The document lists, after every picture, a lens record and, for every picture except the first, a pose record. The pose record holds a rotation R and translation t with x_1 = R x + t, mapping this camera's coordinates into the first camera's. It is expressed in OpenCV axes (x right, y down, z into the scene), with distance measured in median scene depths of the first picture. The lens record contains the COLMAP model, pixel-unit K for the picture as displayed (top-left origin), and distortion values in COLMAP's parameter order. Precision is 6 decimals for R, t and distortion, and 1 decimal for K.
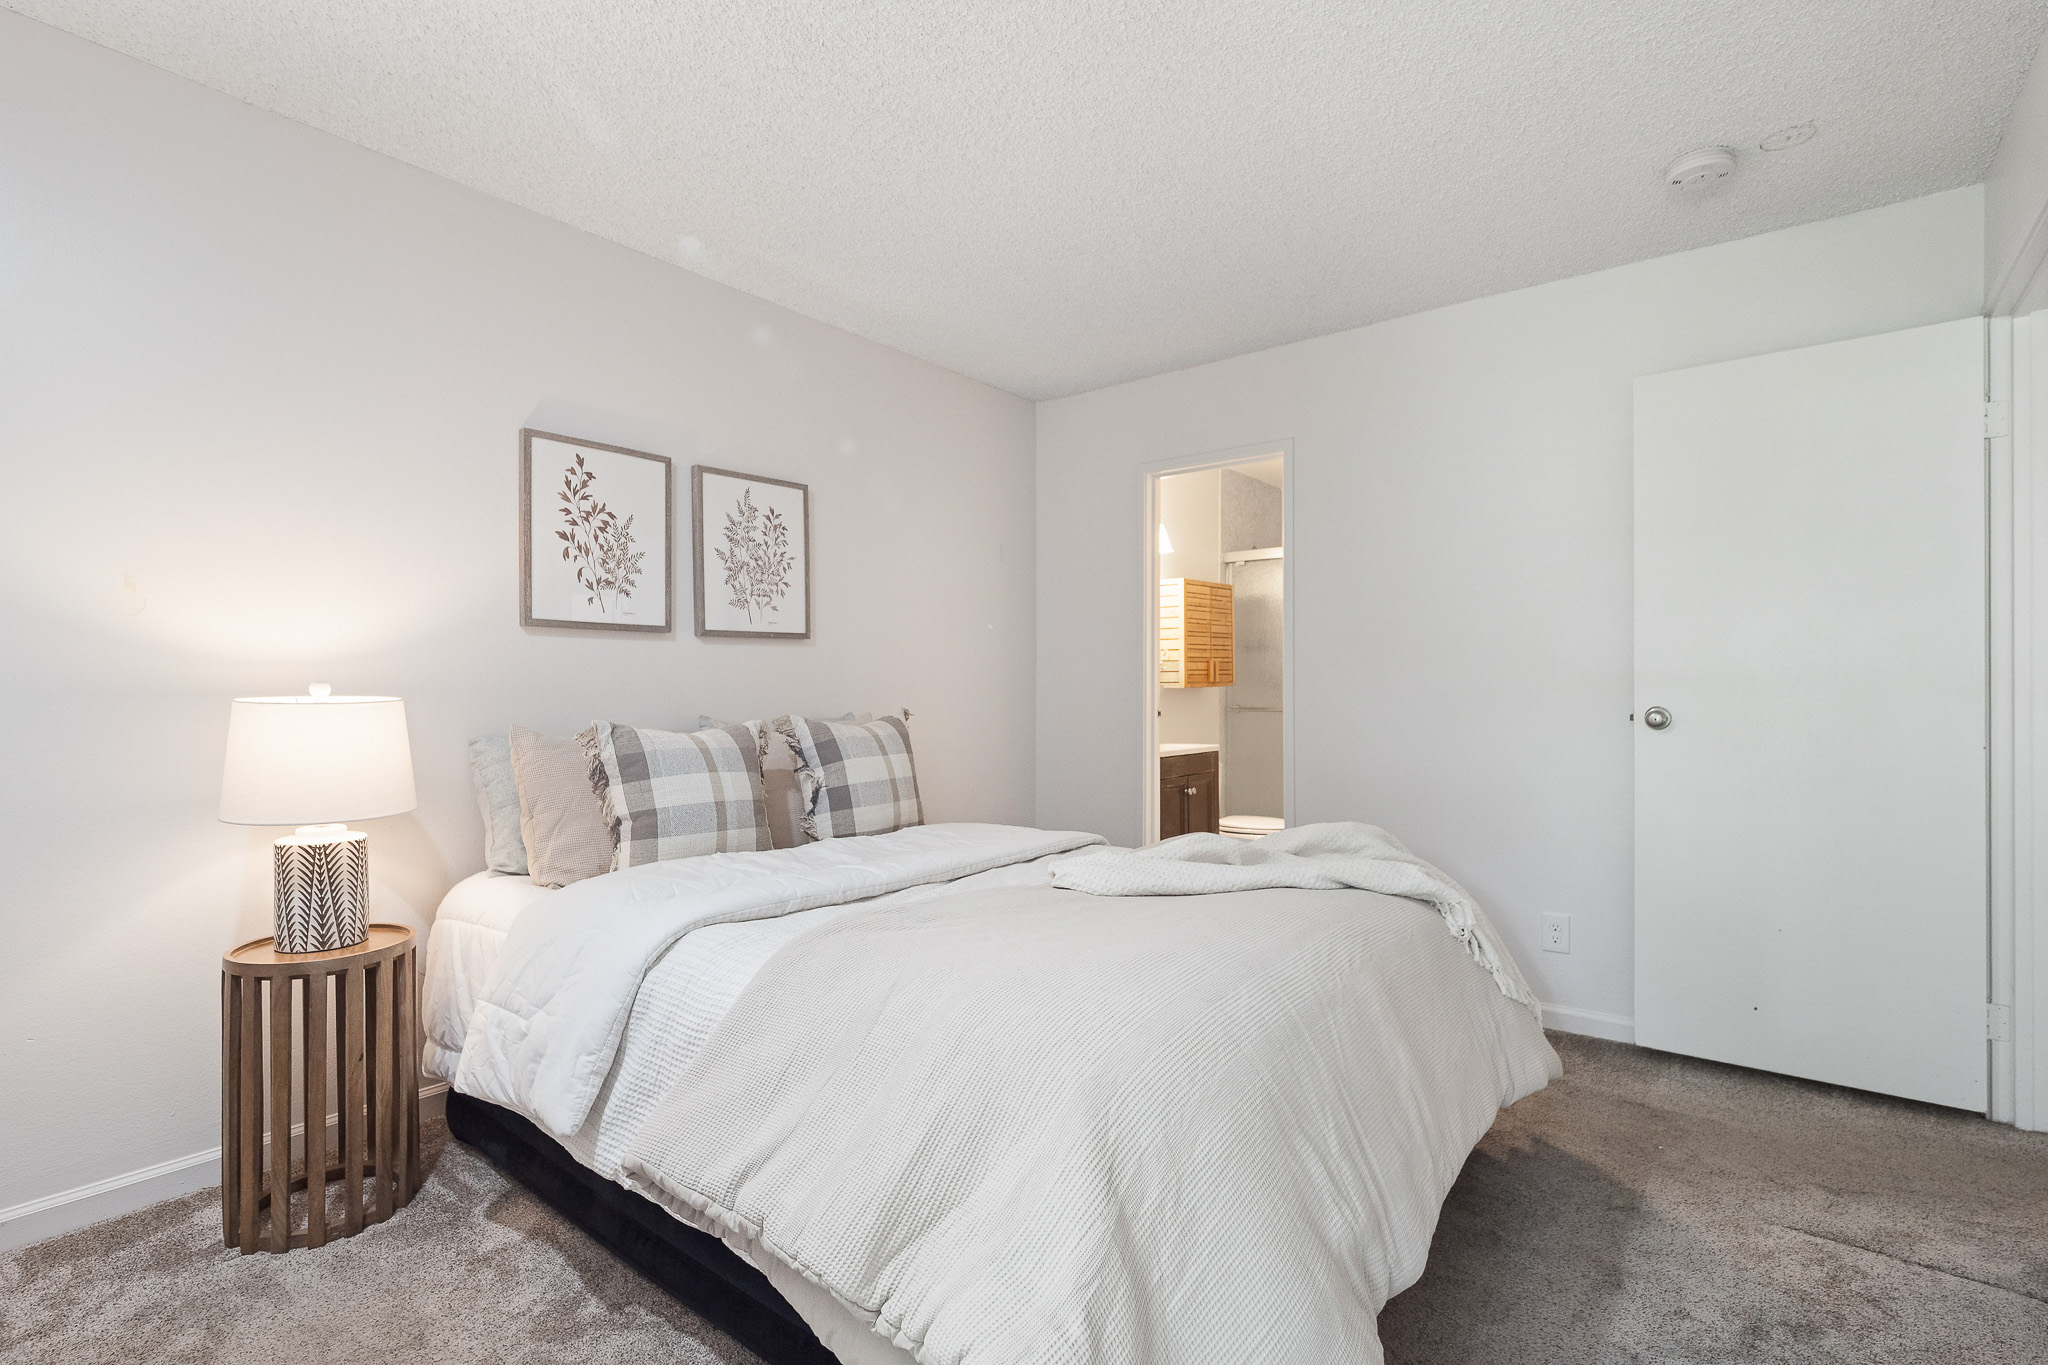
lens RADIAL K [[962.3, 0, 1039.5], [0, 962.3, 693.4], [0, 0, 1]] dist [0.001278, -0.004173]
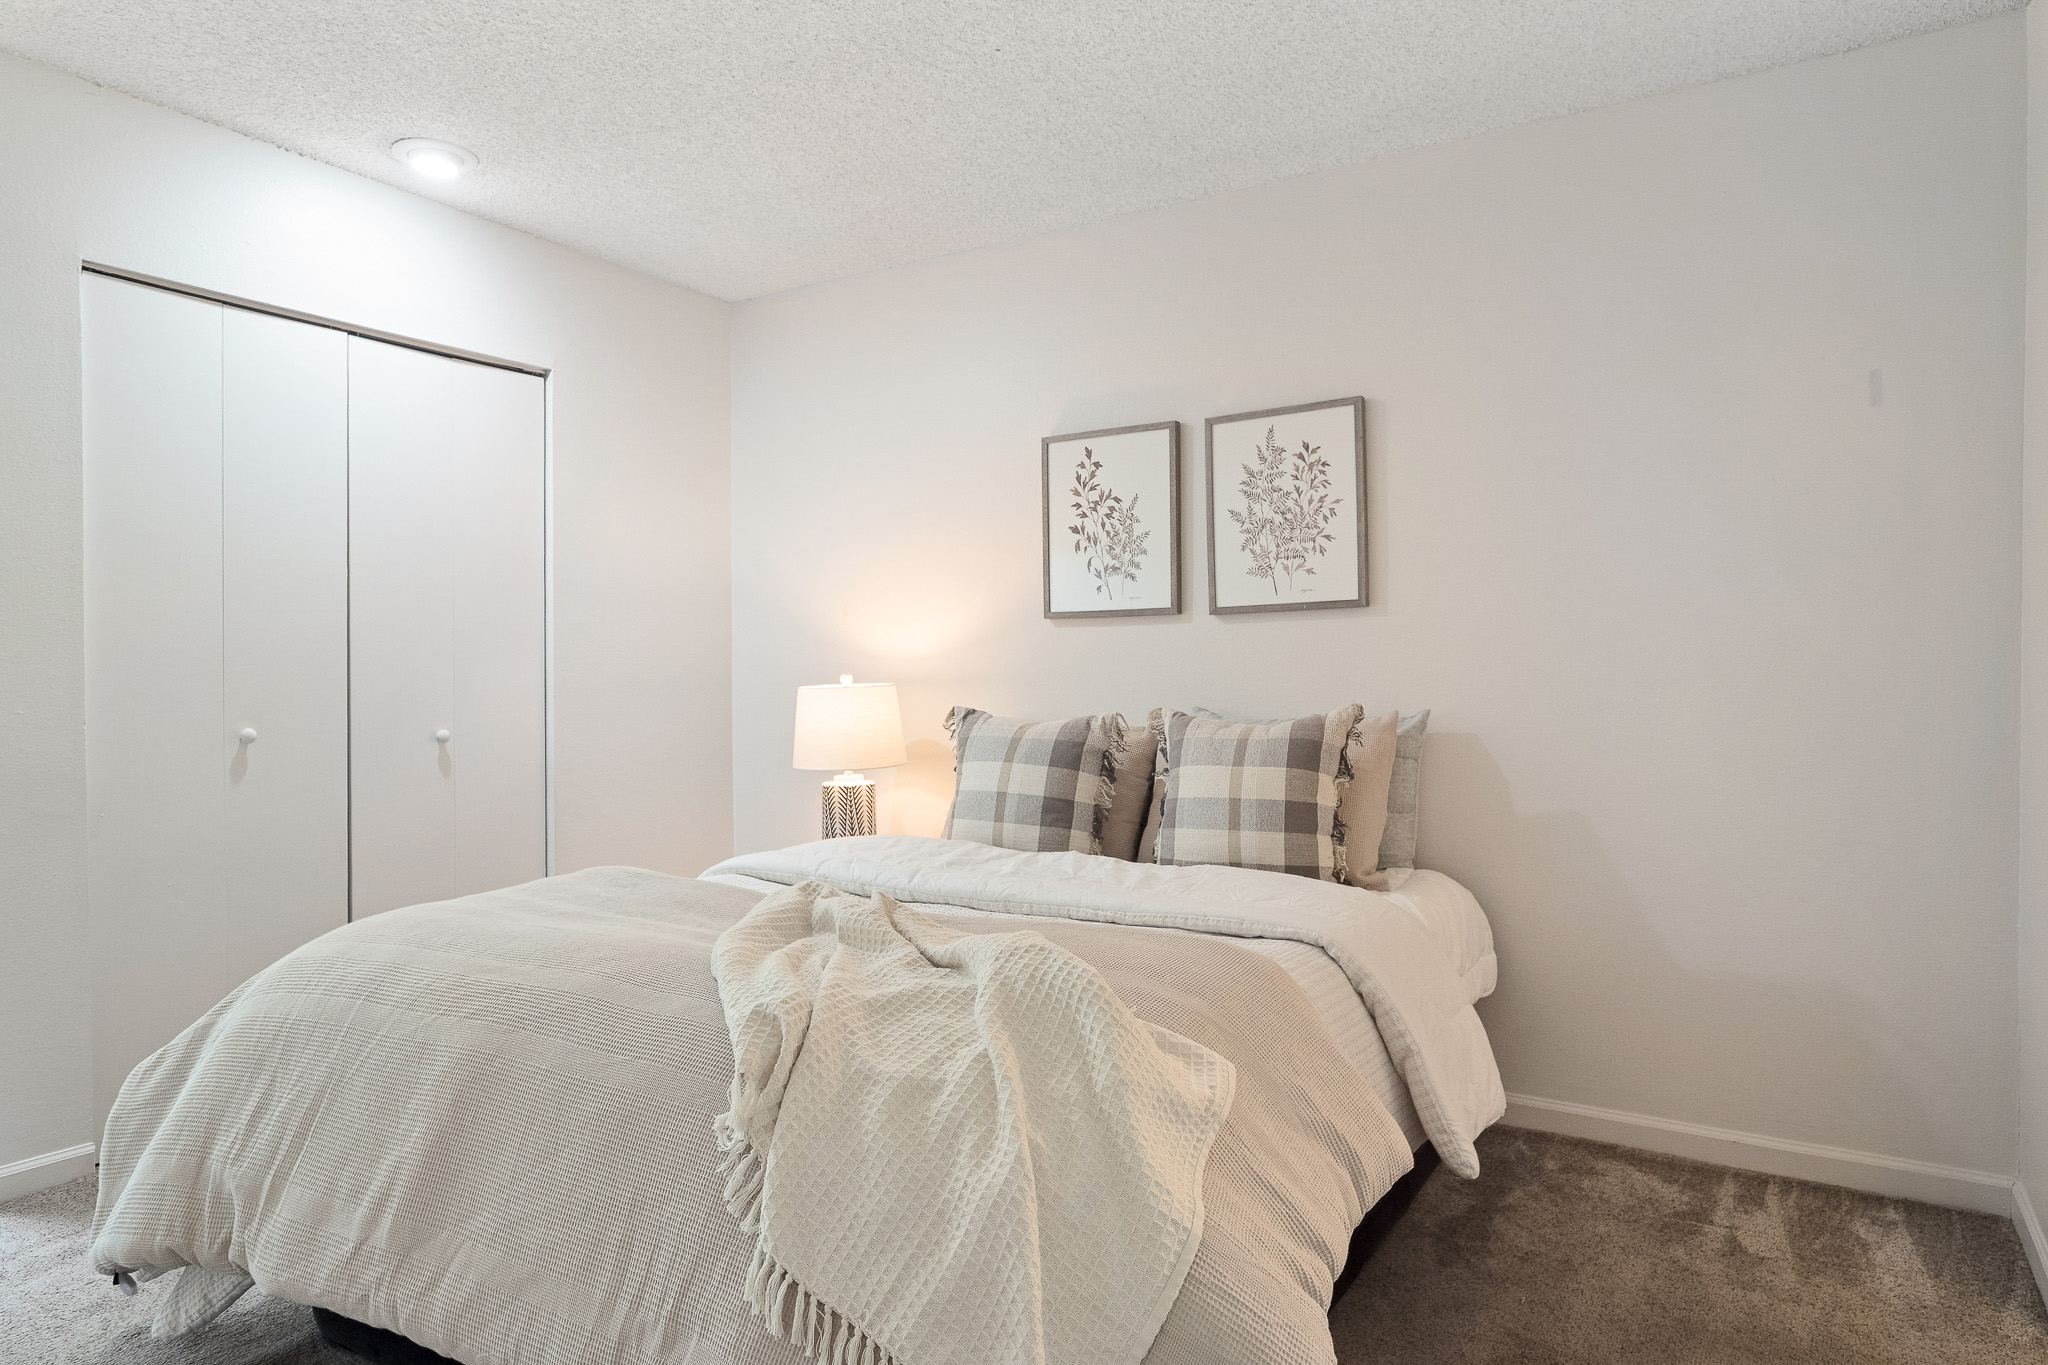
lens RADIAL K [[1258.4, 0, 1026.4], [0, 1258.4, 682.7], [0, 0, 1]] dist [0.009073, -0.001763]
pose [[0.104271, 0.002211, -0.994546, 0.800069], [0.001995, 0.999995, 0.002433, -0.002088], [0.994547, -0.002237, 0.104266, 0.756313]]
